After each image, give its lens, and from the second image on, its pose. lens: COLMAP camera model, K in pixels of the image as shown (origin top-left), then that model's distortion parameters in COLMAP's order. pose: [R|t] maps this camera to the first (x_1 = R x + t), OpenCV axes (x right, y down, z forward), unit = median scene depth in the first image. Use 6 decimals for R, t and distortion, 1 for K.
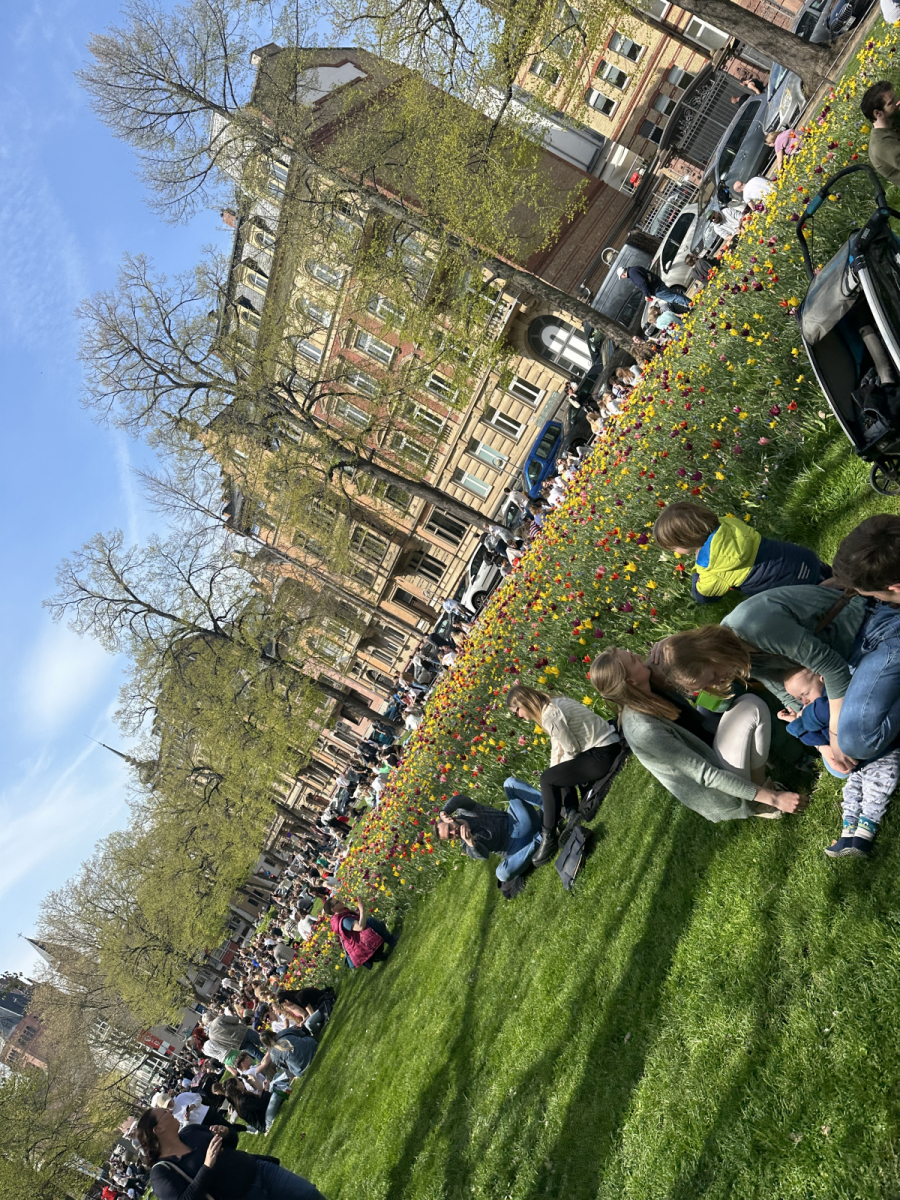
lens RADIAL K [[824.0, 0, 450.0], [0, 824.0, 600.0], [0, 0, 1]] dist [0.047693, -0.000061]
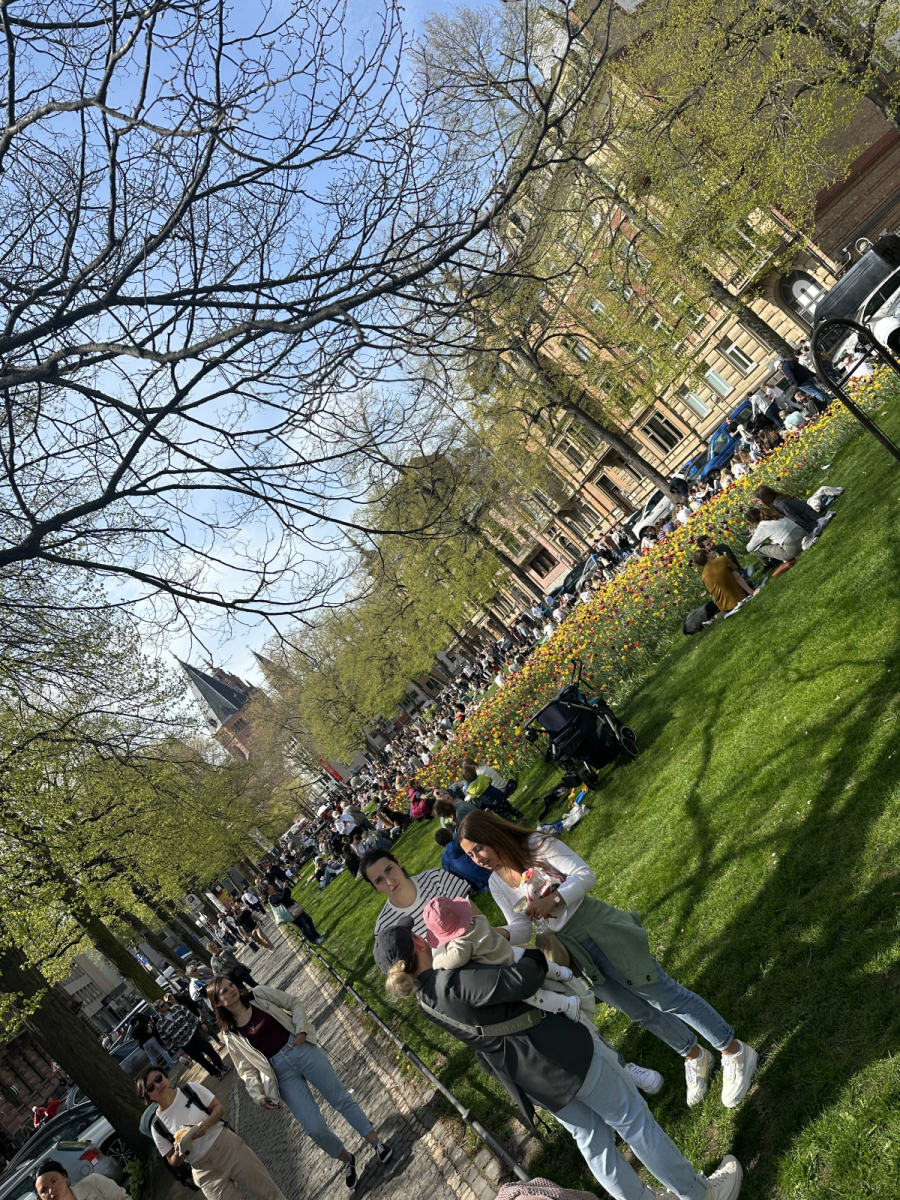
lens RADIAL K [[824.0, 0, 450.0], [0, 824.0, 600.0], [0, 0, 1]] dist [0.047693, -0.000061]
pose [[0.930862, 0.284304, -0.229494, 0.046981], [-0.228847, 0.943319, 0.240373, -0.079117], [0.284825, -0.171235, 0.943161, -0.108405]]
